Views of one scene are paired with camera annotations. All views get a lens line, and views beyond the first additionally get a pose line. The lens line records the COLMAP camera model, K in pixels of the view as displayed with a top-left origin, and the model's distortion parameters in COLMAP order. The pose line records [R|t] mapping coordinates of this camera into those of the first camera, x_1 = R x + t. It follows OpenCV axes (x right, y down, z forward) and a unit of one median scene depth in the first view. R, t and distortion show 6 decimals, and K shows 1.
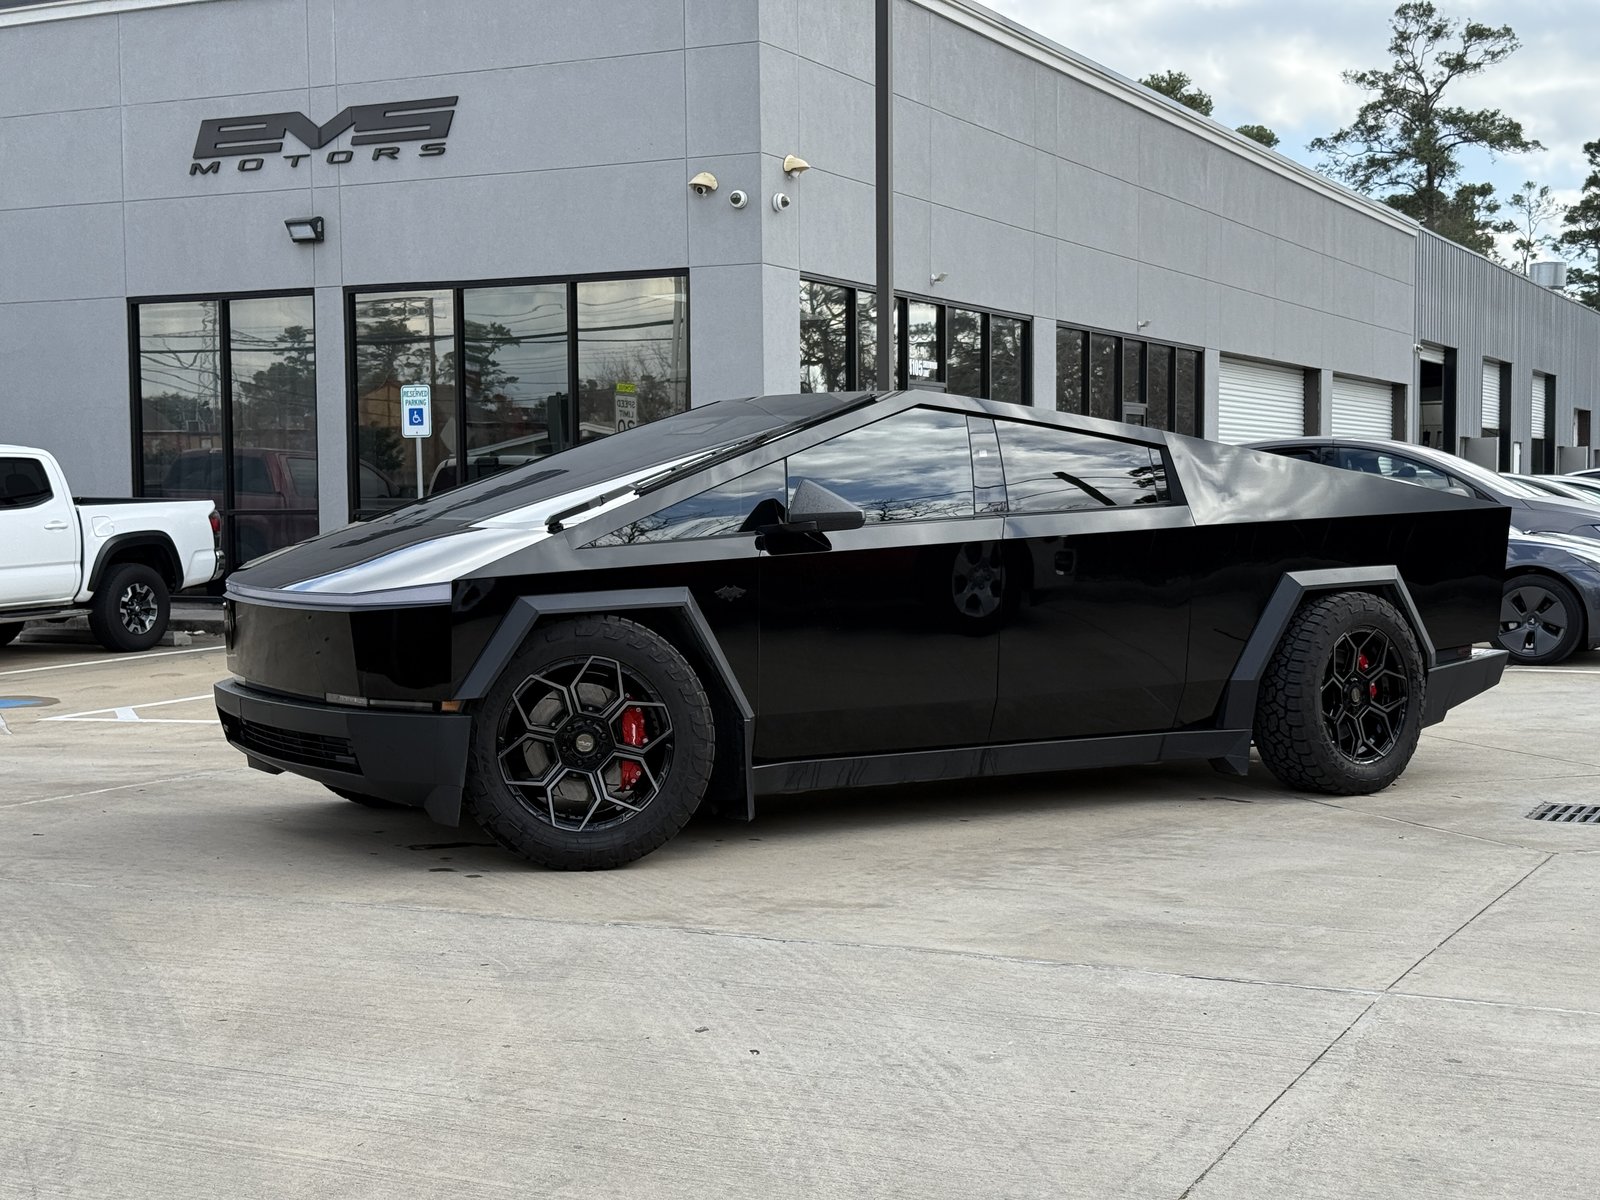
lens RADIAL K [[2247.4, 0, 800.0], [0, 2247.4, 600.0], [0, 0, 1]] dist [0.198632, -0.330740]
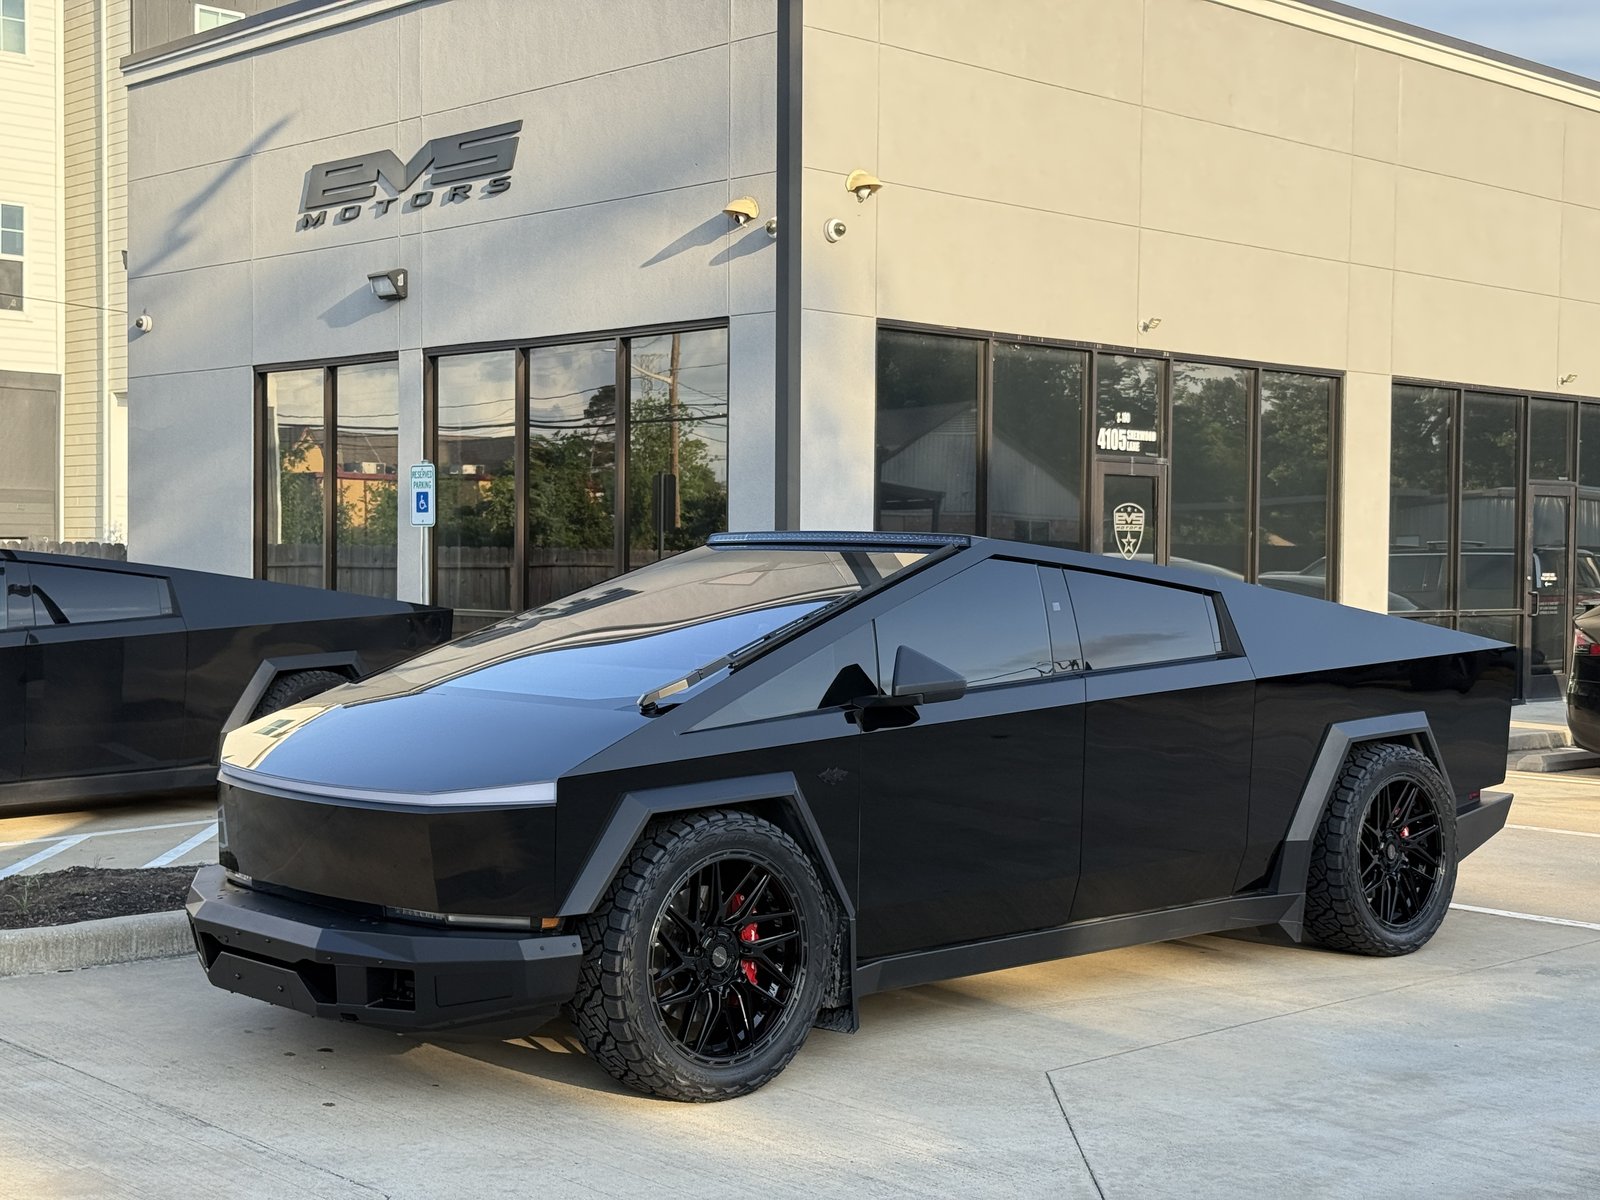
lens RADIAL K [[2247.4, 0, 800.0], [0, 2247.4, 600.0], [0, 0, 1]] dist [0.198632, -0.330740]
pose [[0.940378, 0.021857, -0.339430, 0.225718], [-0.032395, 0.999152, -0.025412, -0.026399], [0.338586, 0.034892, 0.940288, 0.247591]]
